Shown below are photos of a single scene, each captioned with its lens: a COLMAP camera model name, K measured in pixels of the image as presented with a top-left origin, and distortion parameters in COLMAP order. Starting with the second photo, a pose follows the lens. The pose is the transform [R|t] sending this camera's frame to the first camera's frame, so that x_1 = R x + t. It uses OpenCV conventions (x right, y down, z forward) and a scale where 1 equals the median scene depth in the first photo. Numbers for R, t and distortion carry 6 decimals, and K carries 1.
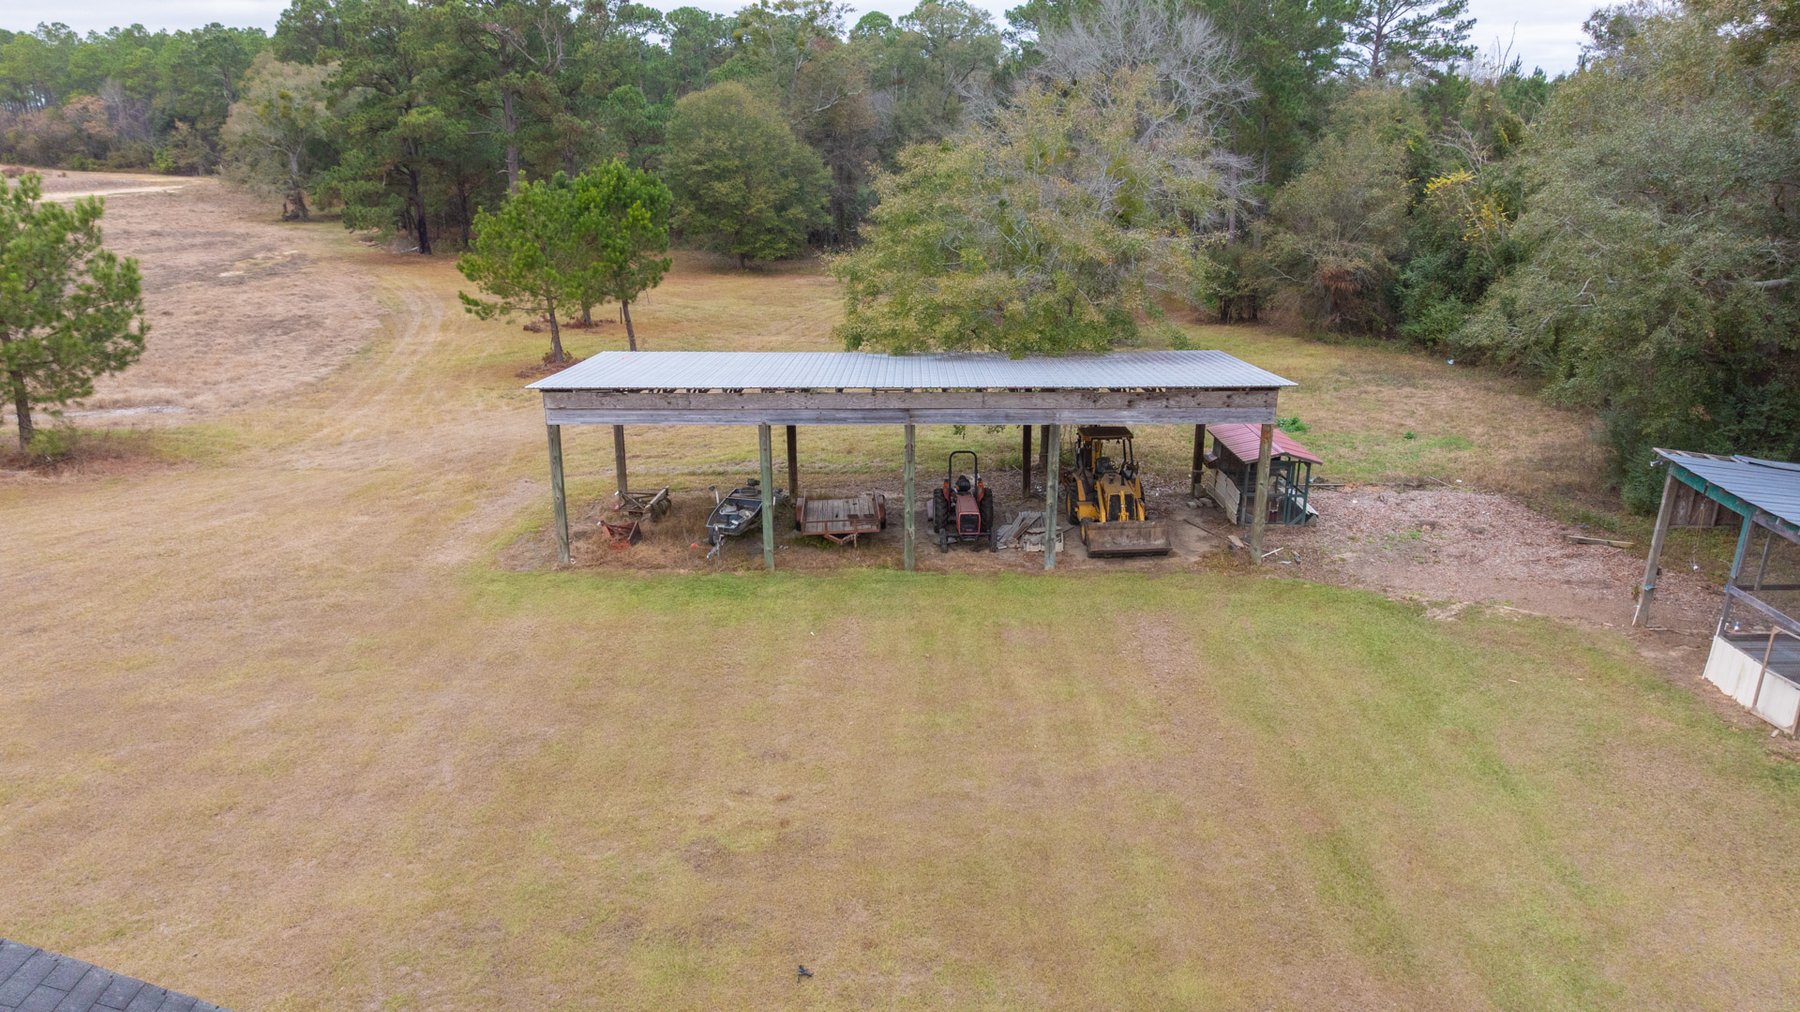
lens RADIAL K [[1270.1, 0, 911.1], [0, 1270.1, 491.3], [0, 0, 1]] dist [-0.024777, 0.019357]
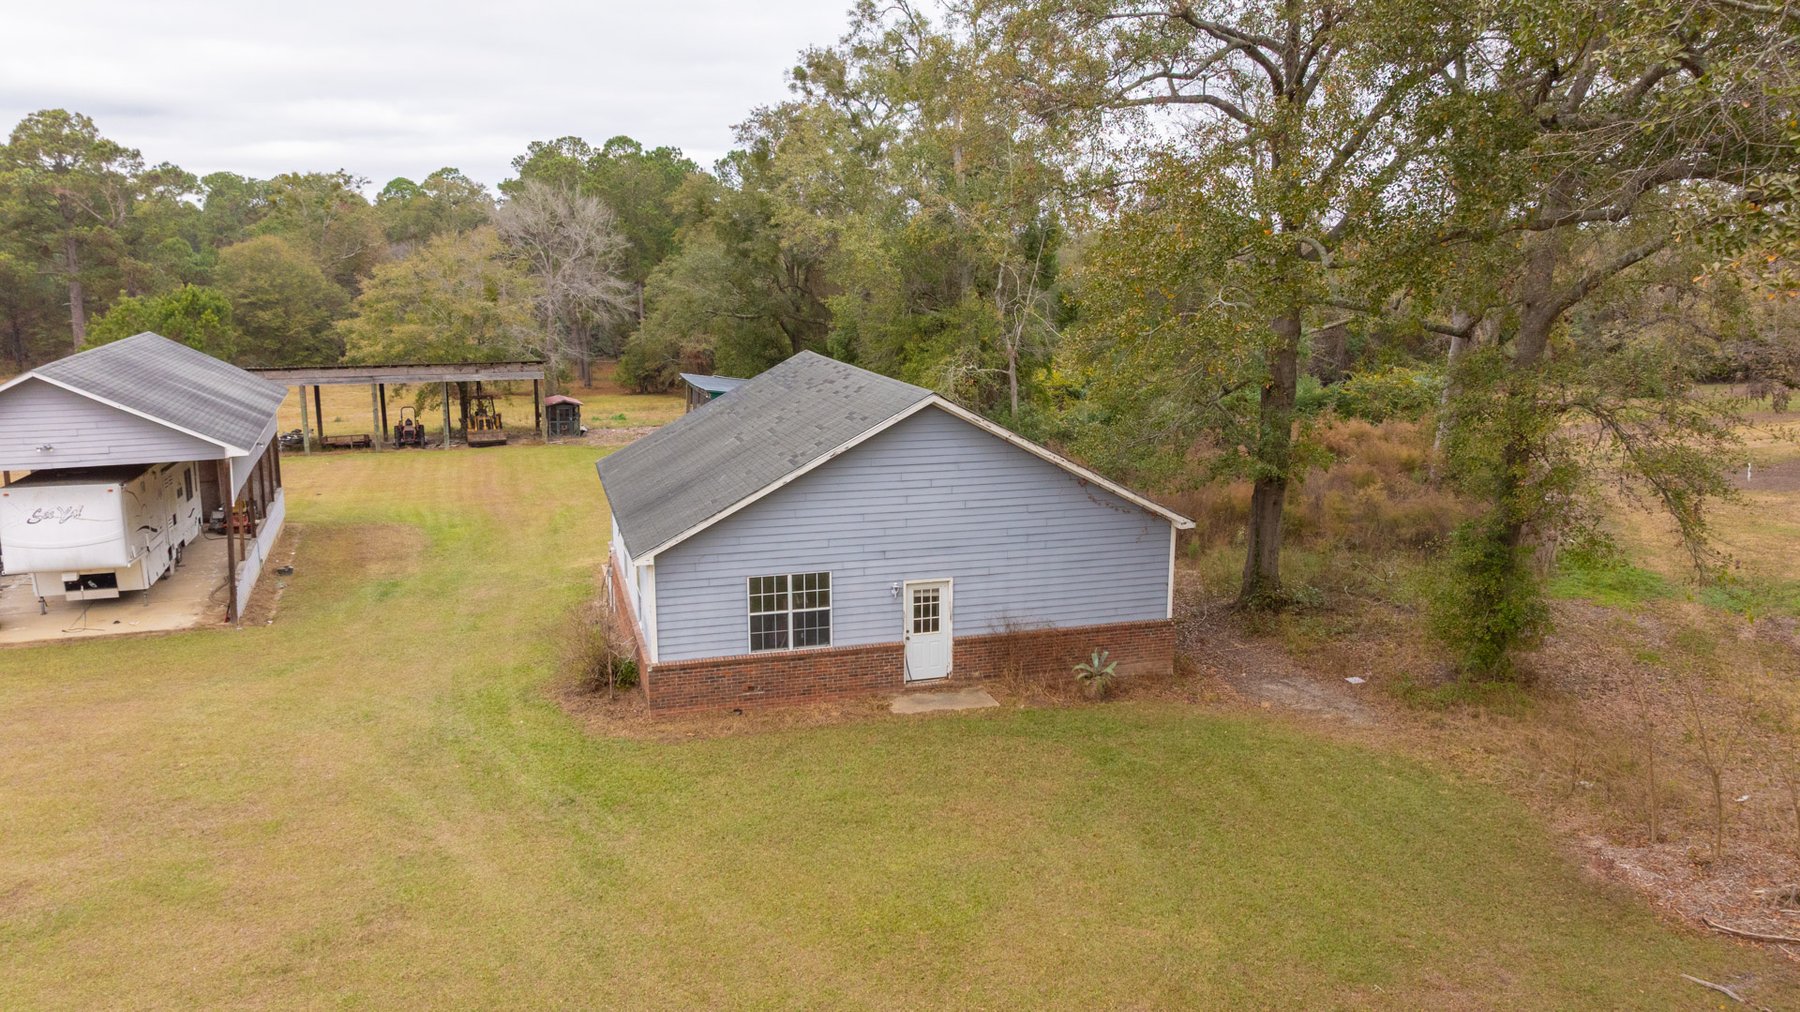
lens RADIAL K [[1270.1, 0, 911.1], [0, 1270.1, 491.3], [0, 0, 1]] dist [-0.024777, 0.019357]
pose [[0.944929, -0.054811, 0.322652, 0.046405], [0.092323, 0.990479, -0.102120, 0.127485], [-0.313983, 0.126285, 0.940993, -0.385447]]
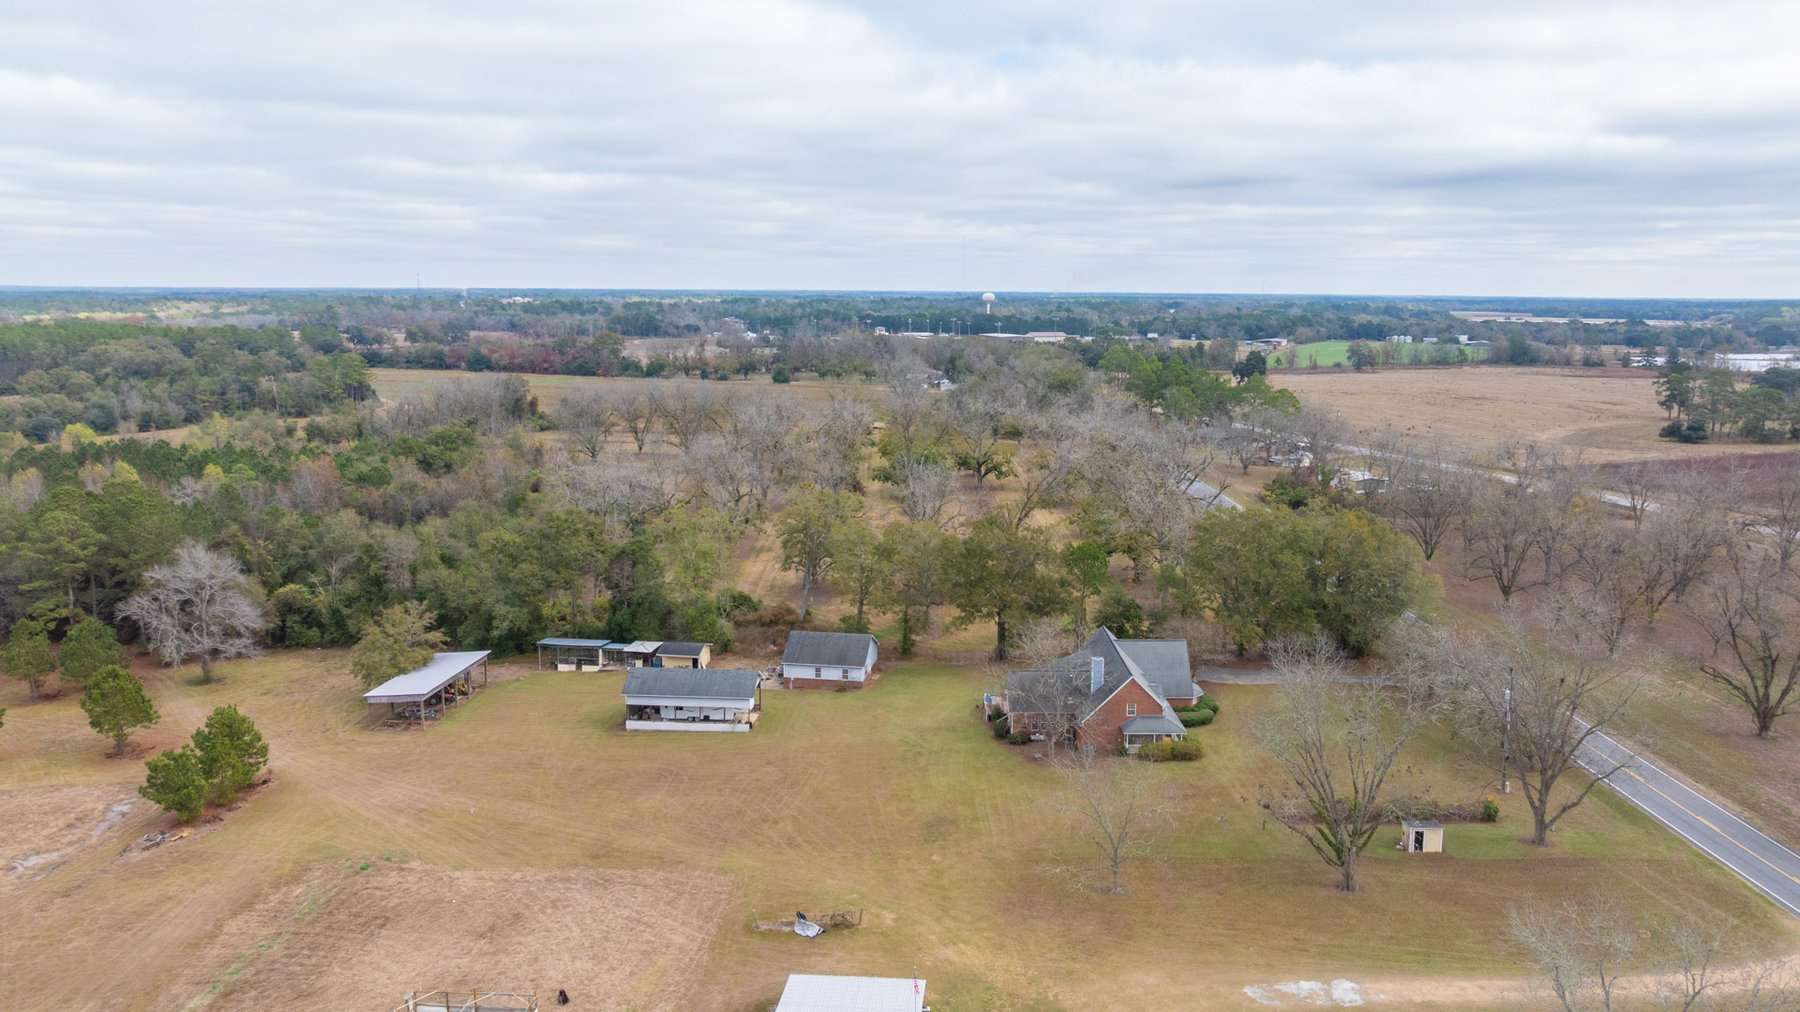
lens RADIAL K [[1270.1, 0, 911.1], [0, 1270.1, 491.3], [0, 0, 1]] dist [-0.024777, 0.019357]
pose [[0.110869, -0.154279, 0.981787, -1.385972], [0.286007, 0.951040, 0.117149, -0.249189], [-0.951792, 0.267809, 0.149565, -0.513007]]
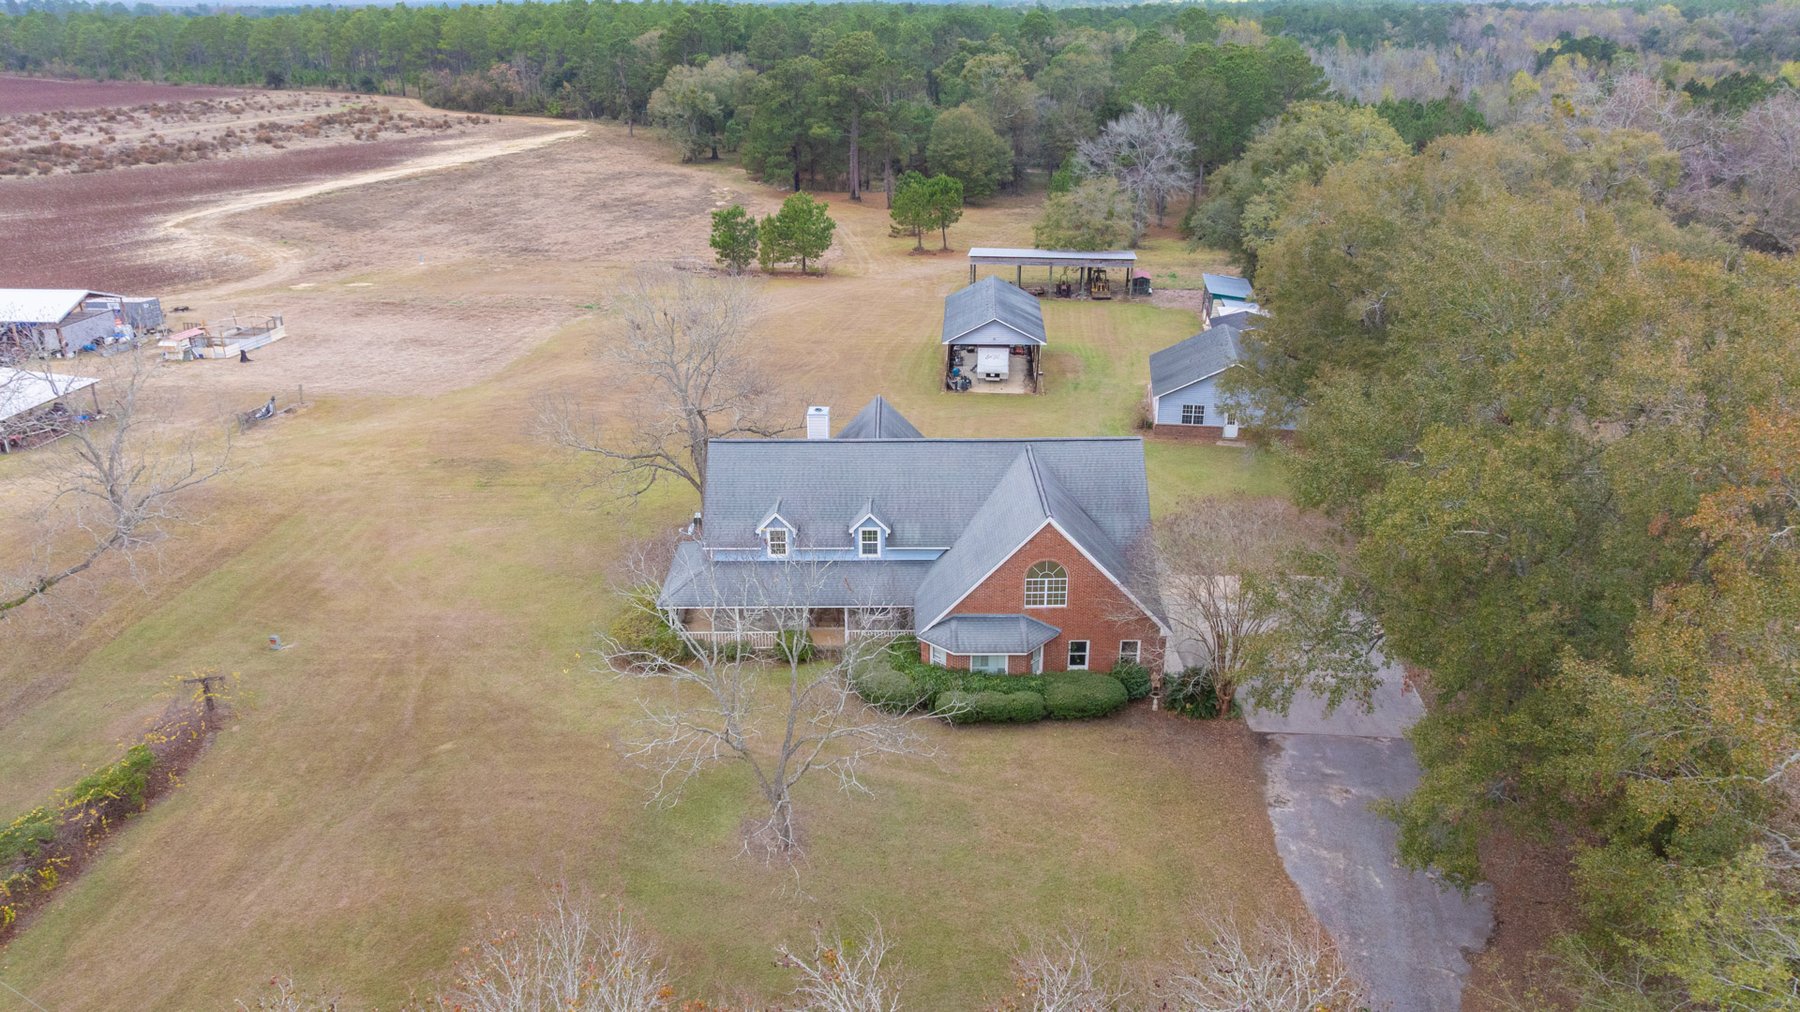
lens RADIAL K [[1270.1, 0, 911.1], [0, 1270.1, 491.3], [0, 0, 1]] dist [-0.024777, 0.019357]
pose [[0.993949, 0.041721, -0.101611, -0.001231], [-0.033410, 0.996059, 0.082162, 0.111565], [0.104638, -0.078270, 0.991426, -1.020970]]
